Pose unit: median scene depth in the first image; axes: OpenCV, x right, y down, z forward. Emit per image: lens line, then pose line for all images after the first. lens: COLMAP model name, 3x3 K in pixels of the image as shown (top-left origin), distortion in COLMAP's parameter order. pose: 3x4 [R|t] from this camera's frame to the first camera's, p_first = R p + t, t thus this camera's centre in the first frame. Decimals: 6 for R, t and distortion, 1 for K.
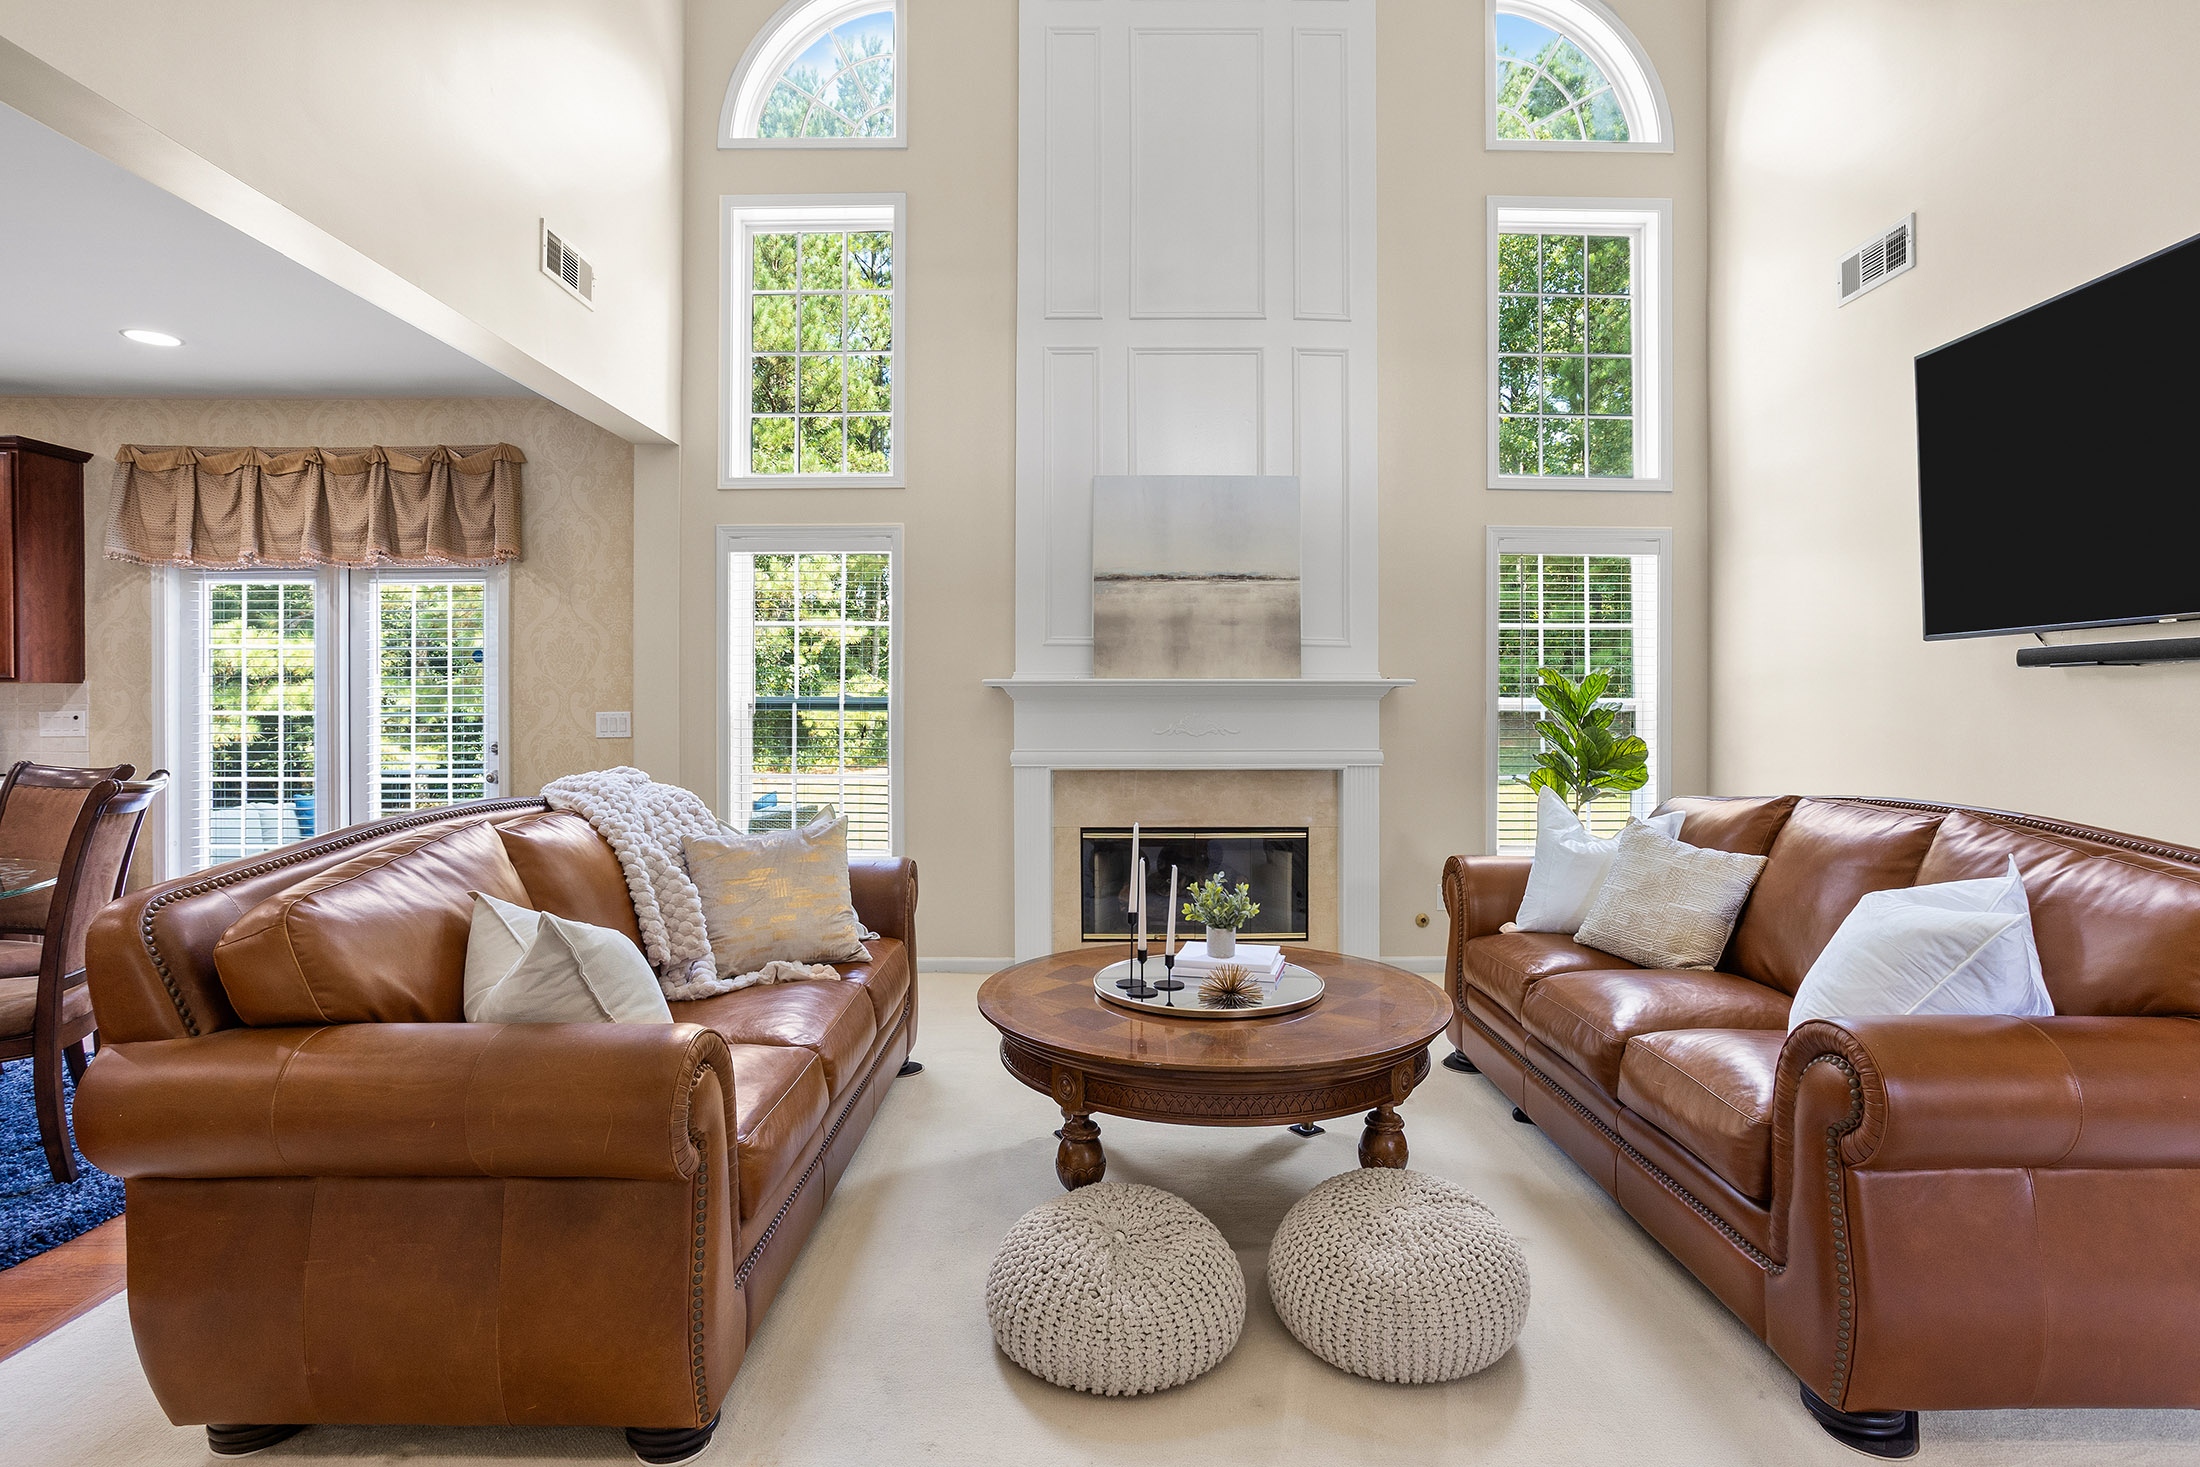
lens RADIAL K [[1044.2, 0, 1104.7], [0, 1044.2, 711.8], [0, 0, 1]] dist [-0.028039, 0.000461]
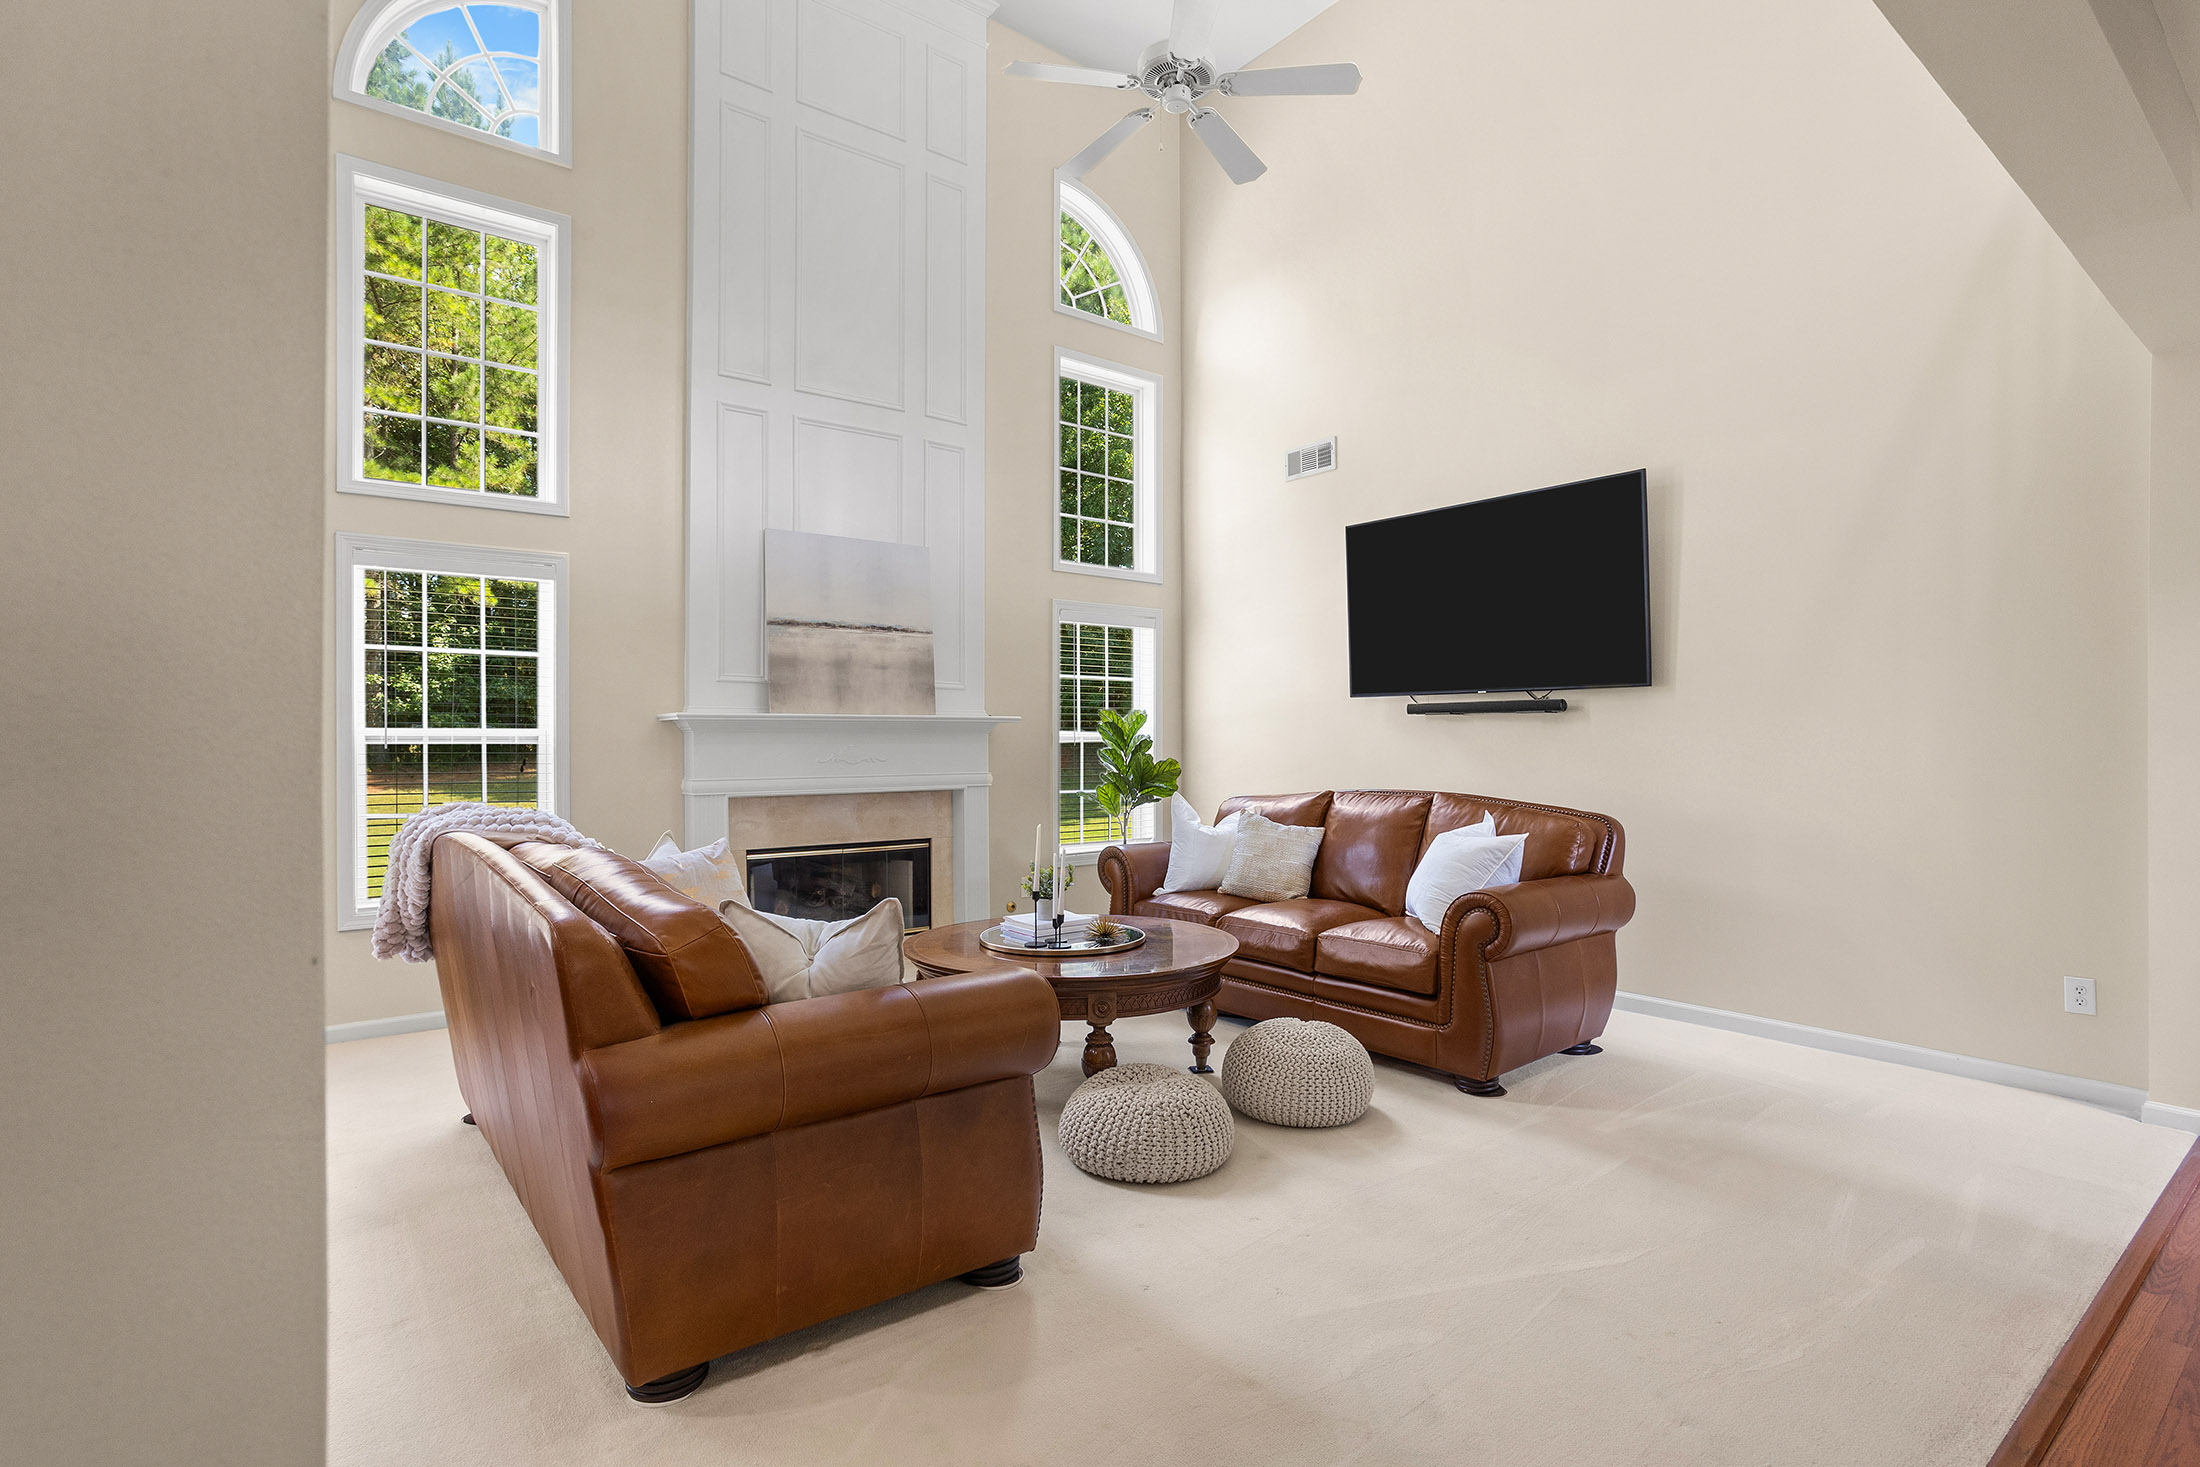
lens RADIAL K [[1045.6, 0, 1033.3], [0, 1045.6, 747.7], [0, 0, 1]] dist [-0.063820, 0.000028]
pose [[0.816297, -0.007738, 0.577580, -0.417746], [0.005801, 0.999970, 0.005198, 0.000137], [-0.577603, -0.000893, 0.816318, -0.056112]]
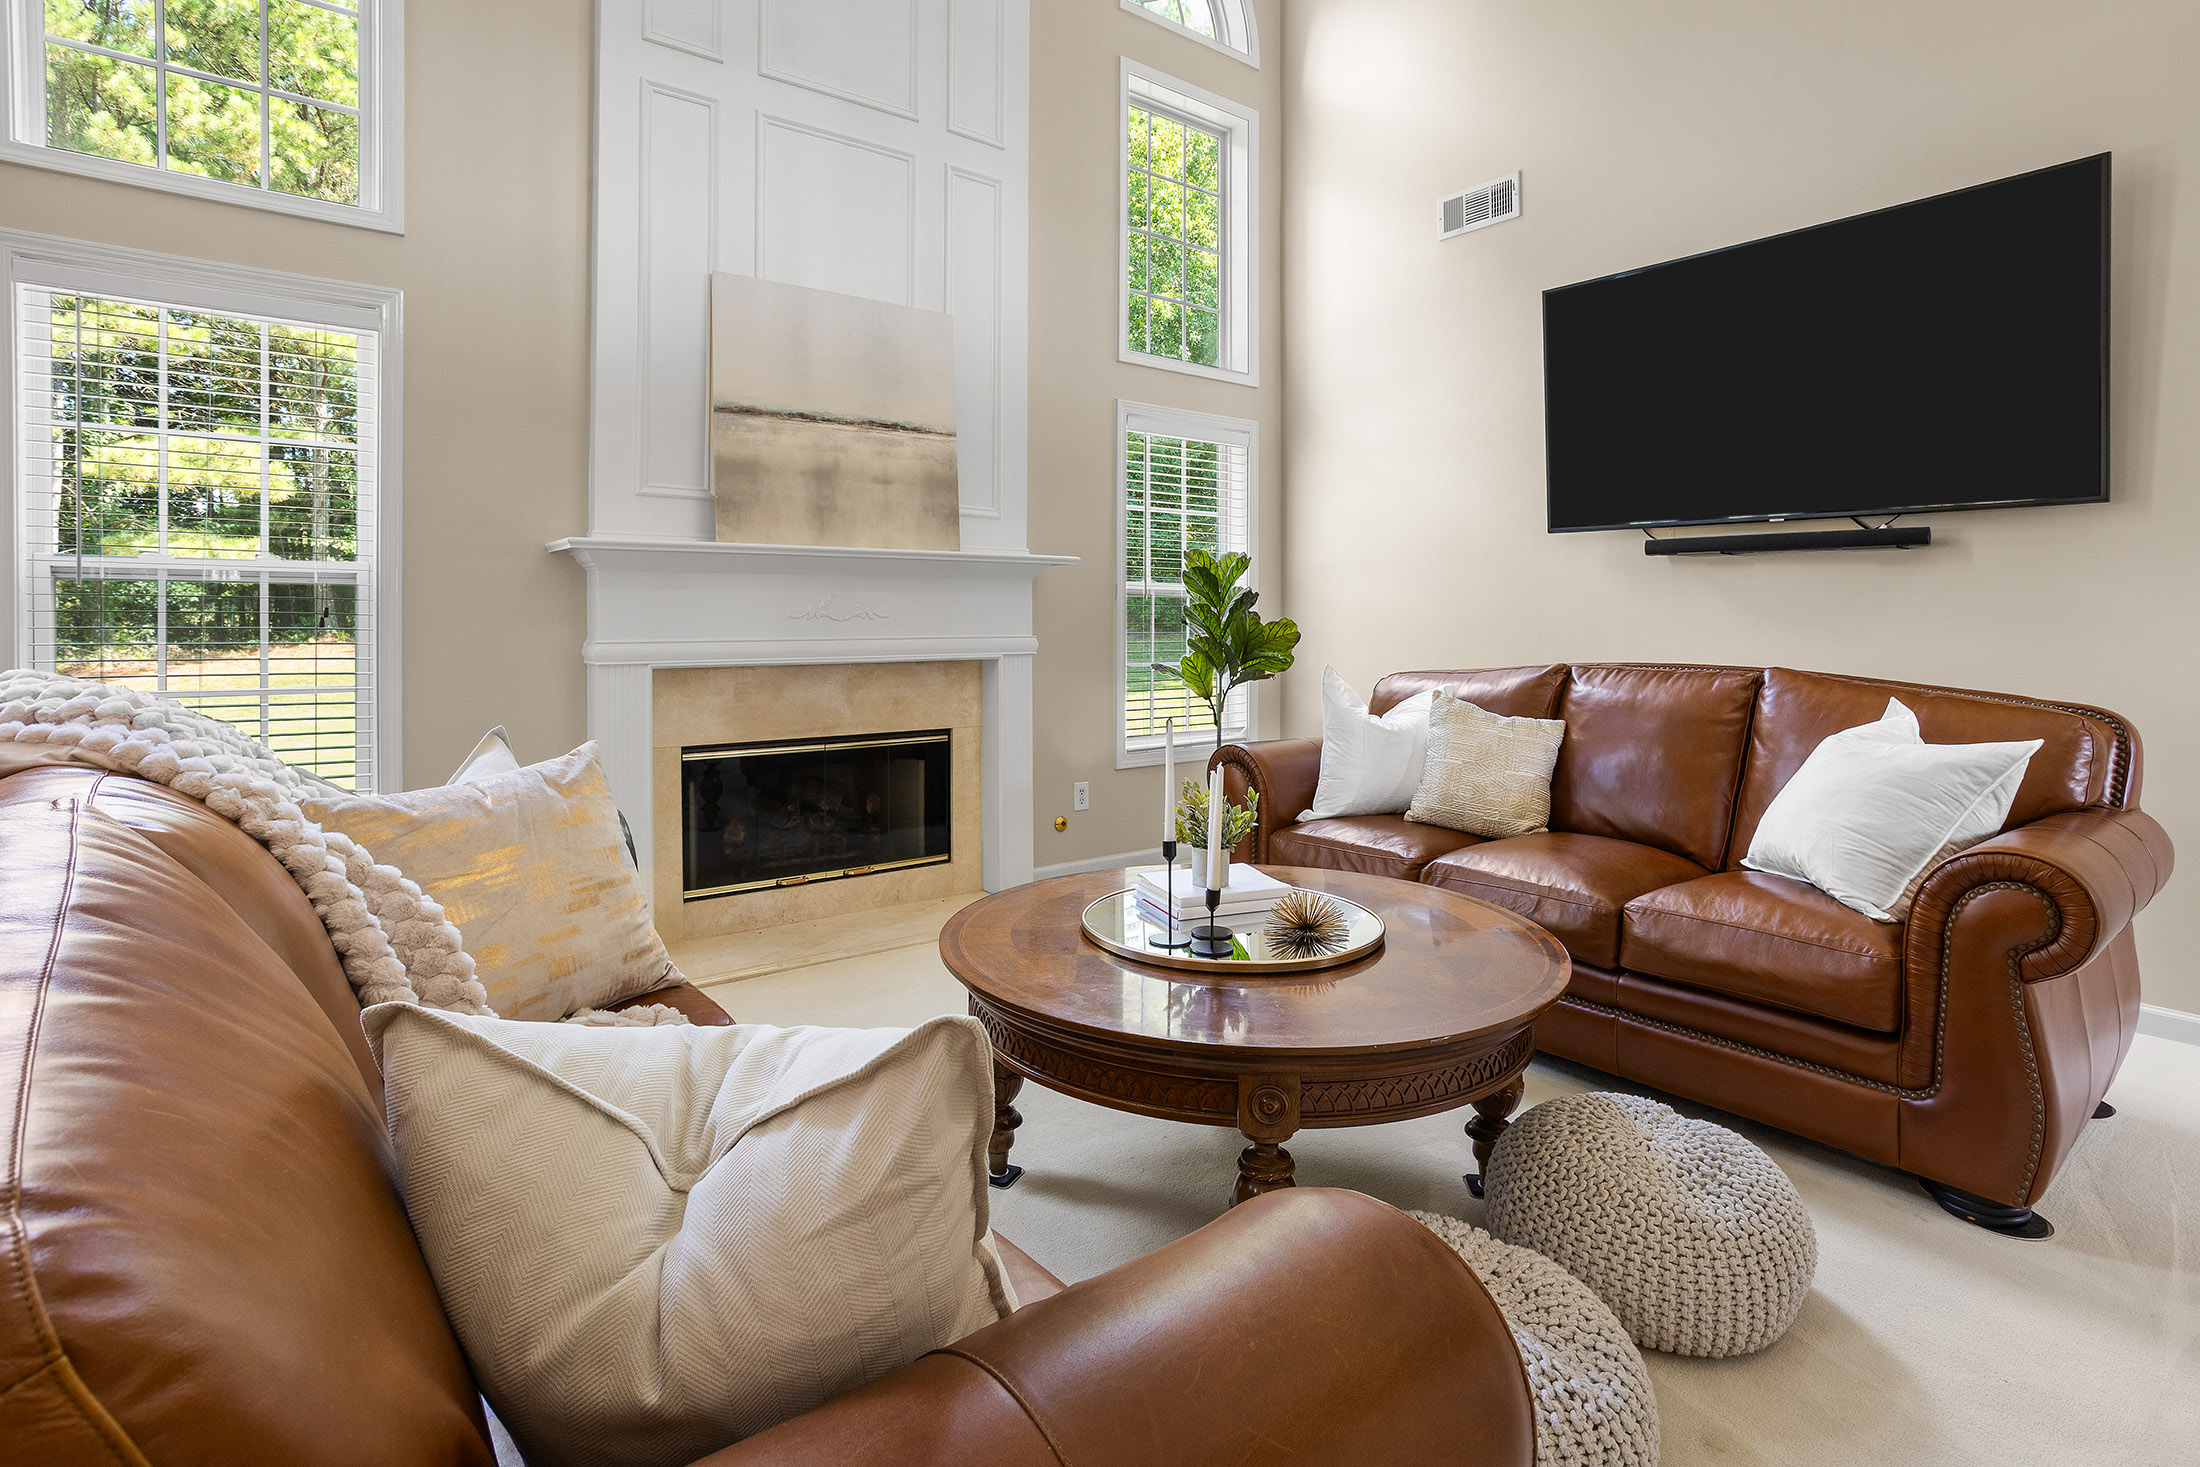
lens RADIAL K [[1095.4, 0, 1044.8], [0, 1095.4, 618.5], [0, 0, 1]] dist [-0.032346, 0.000440]
pose [[0.810451, -0.000494, 0.585806, -0.275313], [-0.001957, 0.999992, 0.003550, 0.018202], [-0.585803, -0.004023, 0.810443, 0.236465]]
